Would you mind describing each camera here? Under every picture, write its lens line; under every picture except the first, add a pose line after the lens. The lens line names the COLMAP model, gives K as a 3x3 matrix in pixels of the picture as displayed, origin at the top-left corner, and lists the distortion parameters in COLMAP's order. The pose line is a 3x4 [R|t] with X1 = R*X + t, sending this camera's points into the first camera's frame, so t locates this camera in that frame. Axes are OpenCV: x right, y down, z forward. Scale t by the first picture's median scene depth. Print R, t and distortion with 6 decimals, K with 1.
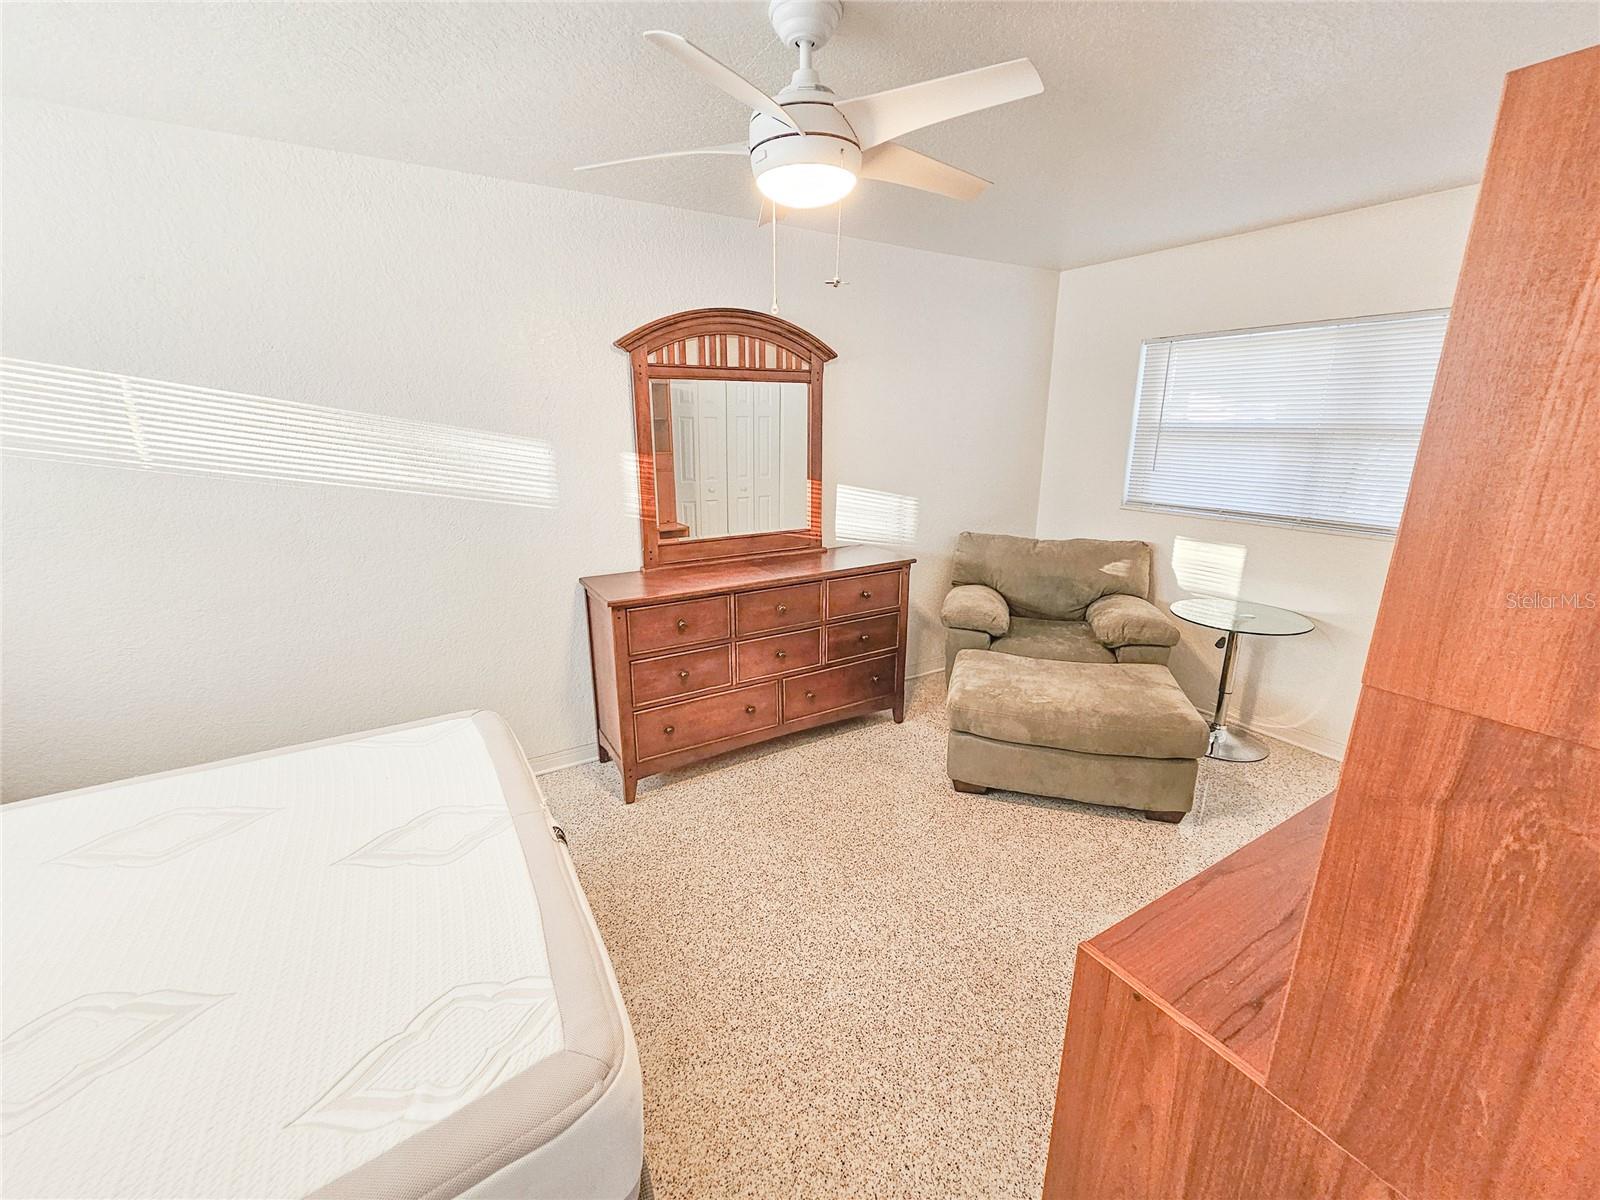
lens RADIAL K [[658.3, 0, 797.3], [0, 658.3, 597.4], [0, 0, 1]] dist [-0.001443, -0.000254]
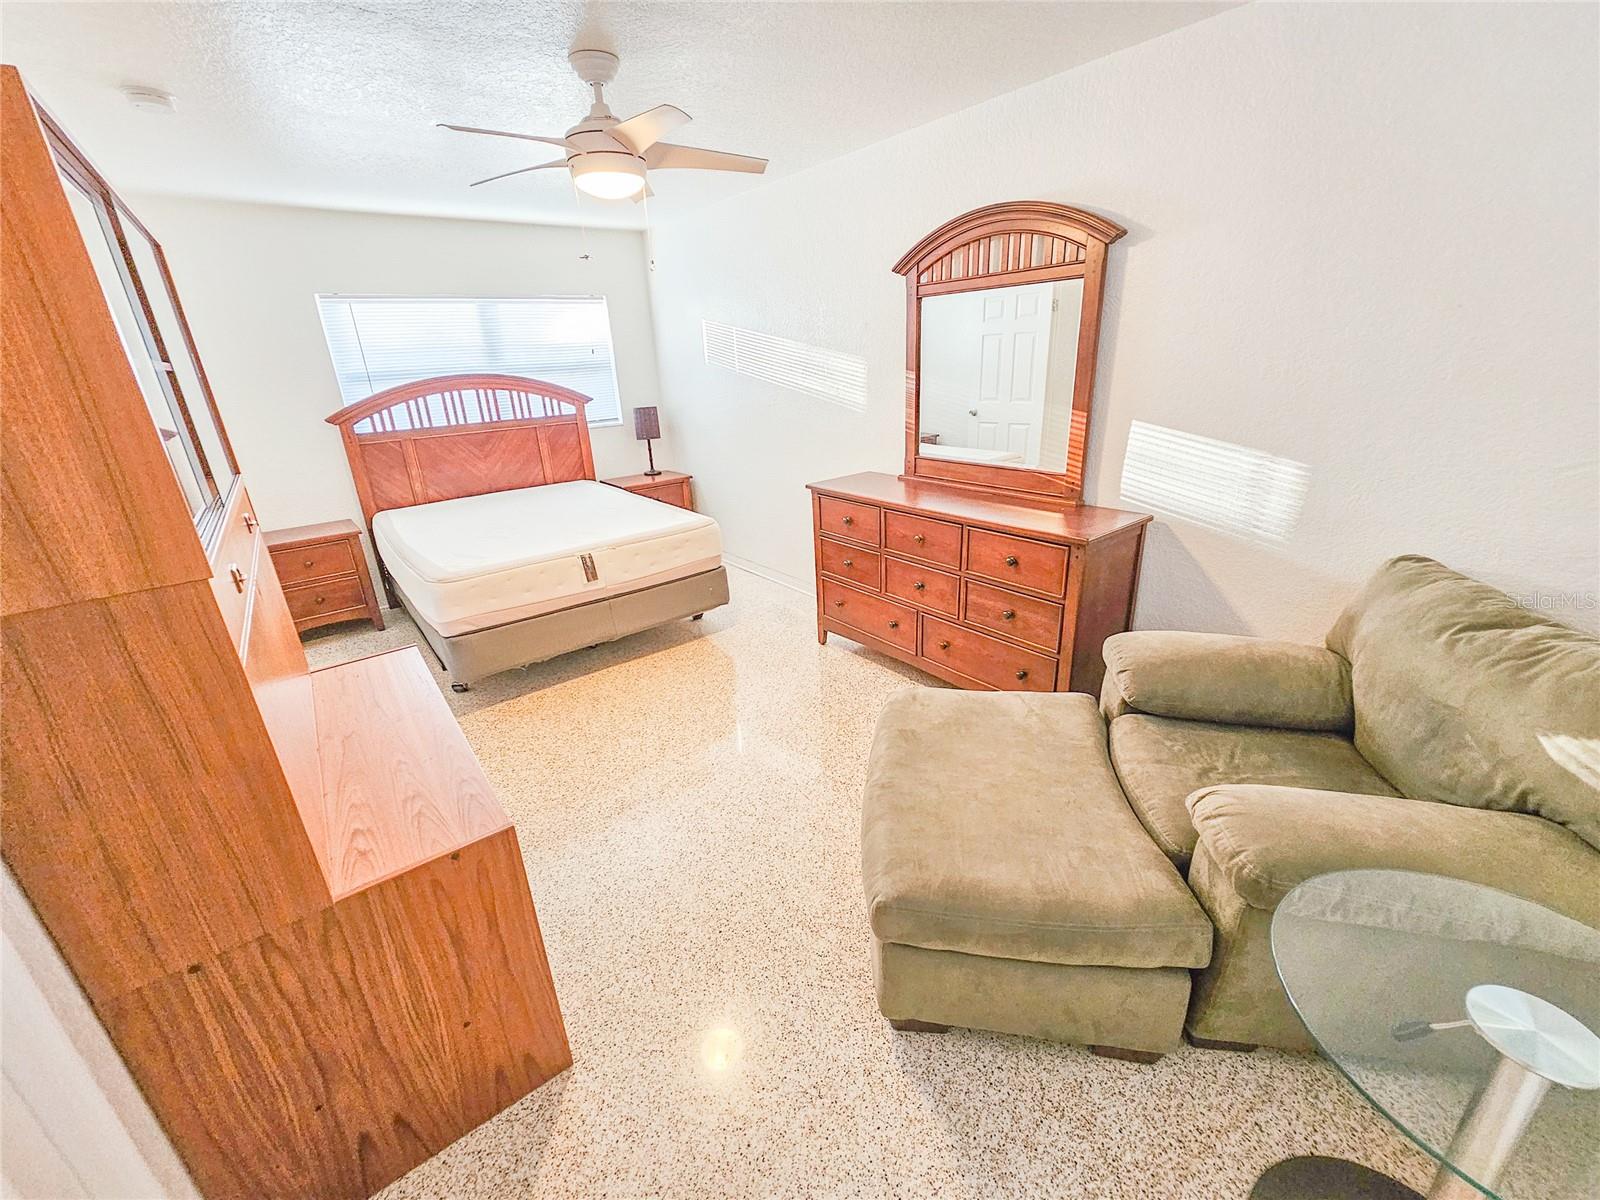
lens RADIAL K [[658.3, 0, 797.3], [0, 658.3, 597.4], [0, 0, 1]] dist [-0.001443, -0.000254]
pose [[0.119223, 0.345171, -0.930936, 0.821664], [-0.213917, 0.924533, 0.315401, -0.157968], [0.969549, 0.161540, 0.184064, 0.611999]]
